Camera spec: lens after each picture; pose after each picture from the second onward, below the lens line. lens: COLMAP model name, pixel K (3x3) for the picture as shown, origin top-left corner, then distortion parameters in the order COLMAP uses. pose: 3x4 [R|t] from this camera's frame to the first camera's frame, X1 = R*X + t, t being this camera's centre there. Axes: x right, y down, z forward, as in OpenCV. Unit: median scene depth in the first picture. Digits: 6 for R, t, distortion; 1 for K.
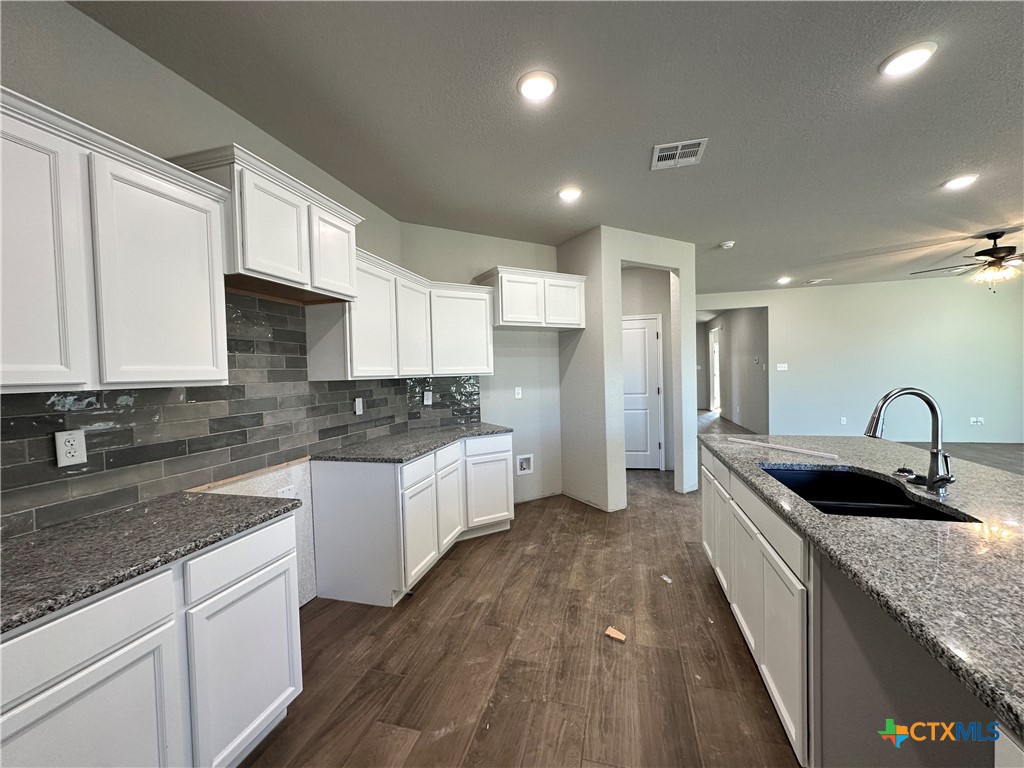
lens RADIAL K [[407.0, 0, 512.0], [0, 407.0, 384.0], [0, 0, 1]] dist [-0.001932, 0.000214]
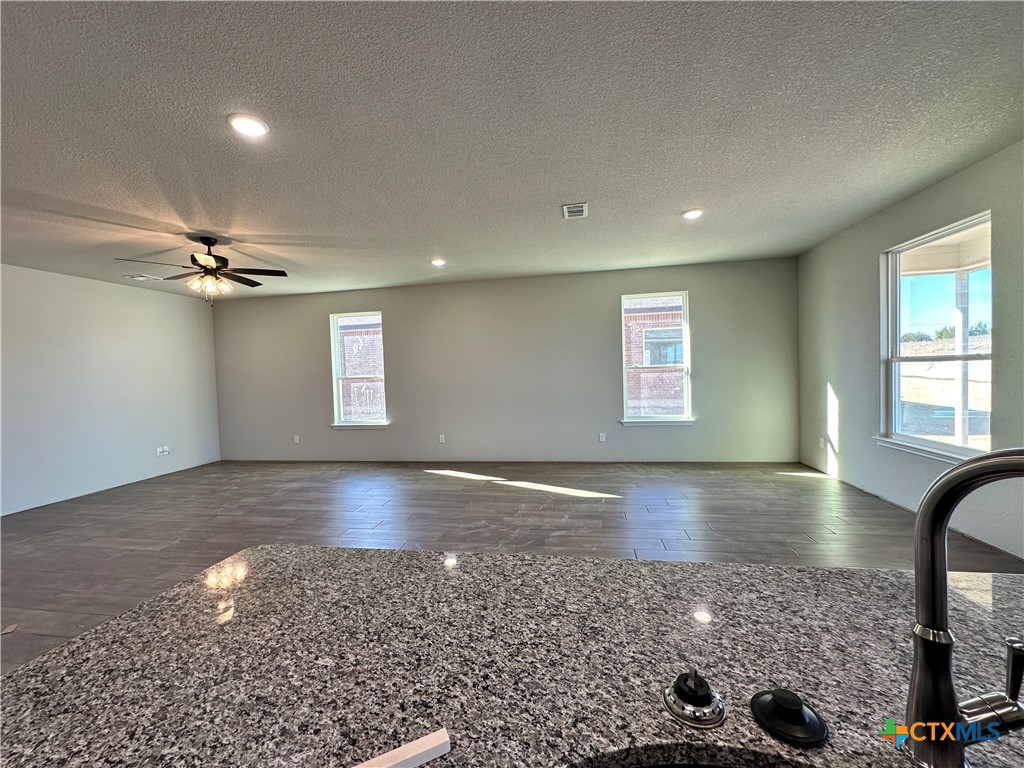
lens RADIAL K [[406.5, 0, 512.0], [0, 406.5, 384.0], [0, 0, 1]] dist [-0.002915, 0.000212]
pose [[-0.090079, 0.000102, 0.995935, 0.426957], [0.066476, 0.997771, 0.005911, -0.030971], [-0.993714, 0.066738, -0.089885, 0.755184]]
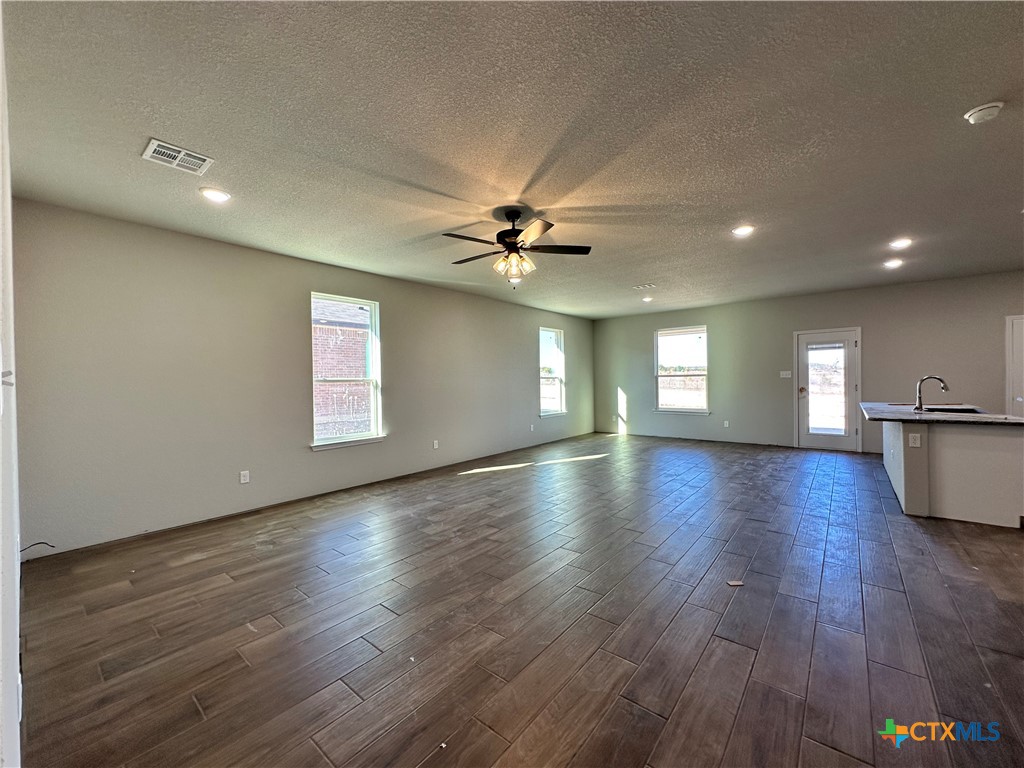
lens RADIAL K [[407.0, 0, 512.0], [0, 407.0, 384.0], [0, 0, 1]] dist [-0.001932, 0.000214]
pose [[-0.910480, 0.039826, 0.411631, 1.487200], [0.054432, 0.998233, 0.023819, -0.102701], [-0.409956, 0.044092, -0.911039, 2.932672]]
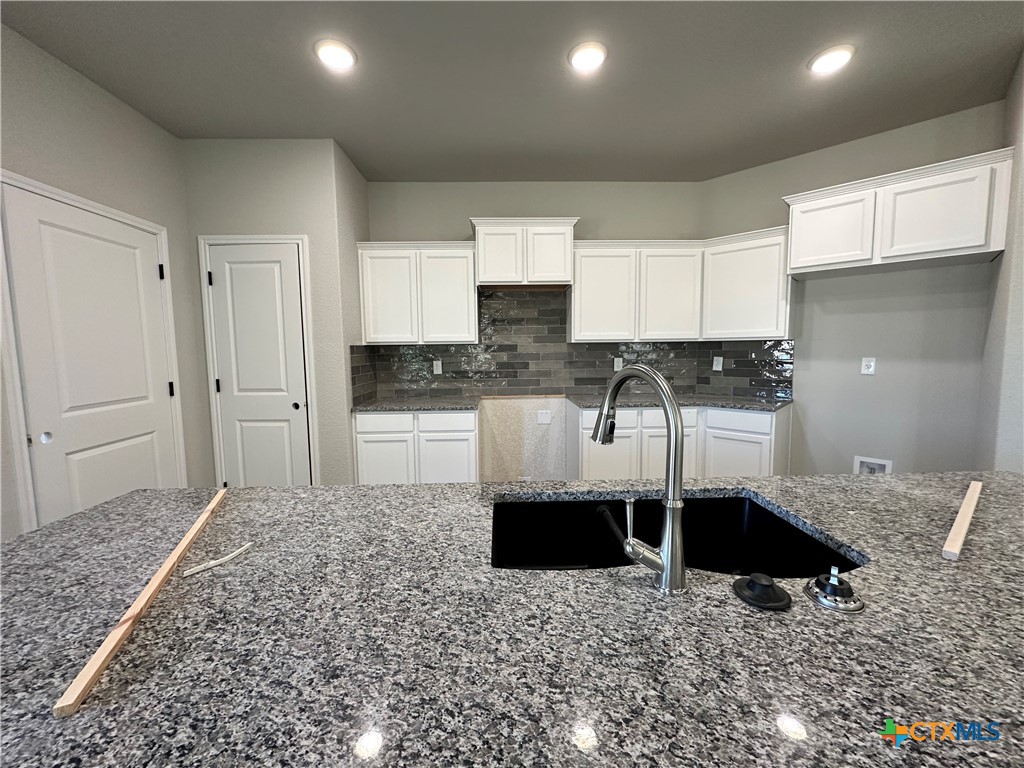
lens RADIAL K [[407.0, 0, 512.0], [0, 407.0, 384.0], [0, 0, 1]] dist [-0.001932, 0.000214]
pose [[0.290117, 0.107955, -0.950883, 0.804274], [-0.022599, 0.994113, 0.105968, -0.010875], [0.956724, -0.009254, 0.290849, 0.382905]]
